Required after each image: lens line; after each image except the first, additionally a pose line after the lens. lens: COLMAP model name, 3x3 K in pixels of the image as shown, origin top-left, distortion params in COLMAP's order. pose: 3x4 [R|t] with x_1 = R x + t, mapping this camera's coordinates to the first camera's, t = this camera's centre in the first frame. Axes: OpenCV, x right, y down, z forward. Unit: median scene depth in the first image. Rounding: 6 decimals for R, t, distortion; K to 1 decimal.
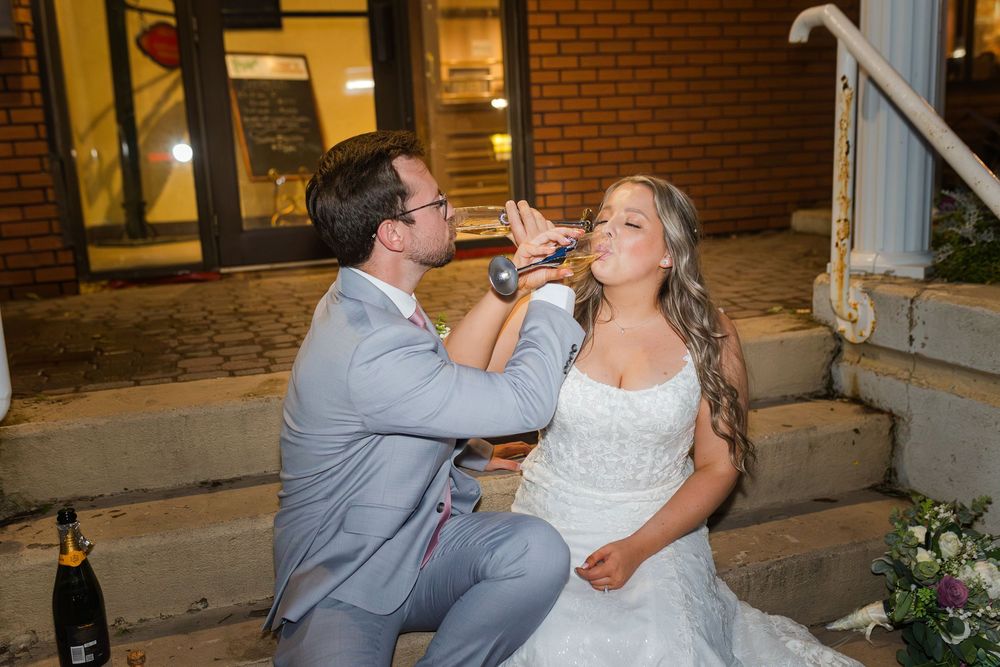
lens RADIAL K [[949.7, 0, 497.9], [0, 949.7, 346.8], [0, 0, 1]] dist [0.009534, 0.007322]
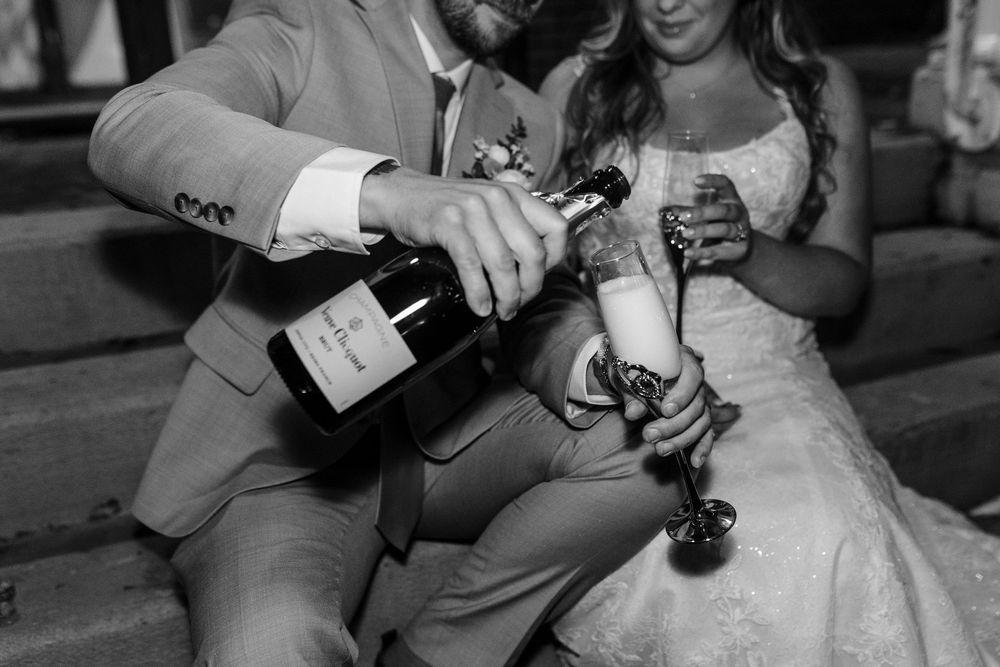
lens RADIAL K [[926.3, 0, 500.0], [0, 926.3, 333.5], [0, 0, 1]] dist [0.000572, 0.000845]
pose [[0.998943, -0.024382, 0.038964, -0.040725], [0.021158, 0.996481, 0.081101, 0.074803], [-0.040804, -0.080191, 0.995944, 0.257736]]
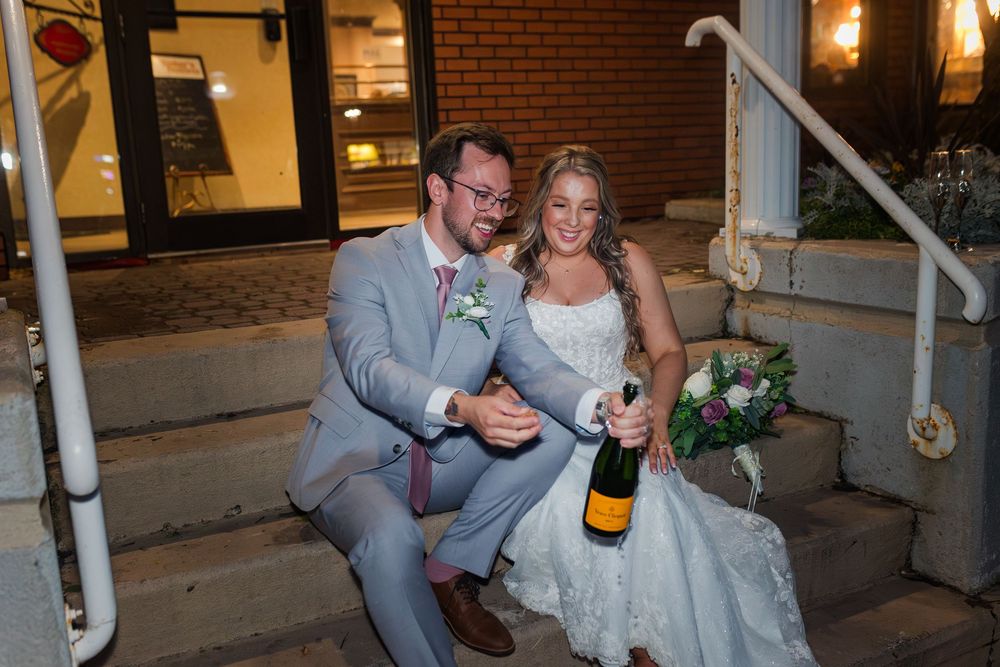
lens RADIAL K [[949.7, 0, 497.9], [0, 949.7, 346.8], [0, 0, 1]] dist [0.009534, 0.007322]
pose [[0.987429, -0.026986, 0.155745, -0.132957], [0.028921, 0.999530, -0.010169, 0.071009], [-0.155398, 0.014546, 0.987745, -0.160487]]
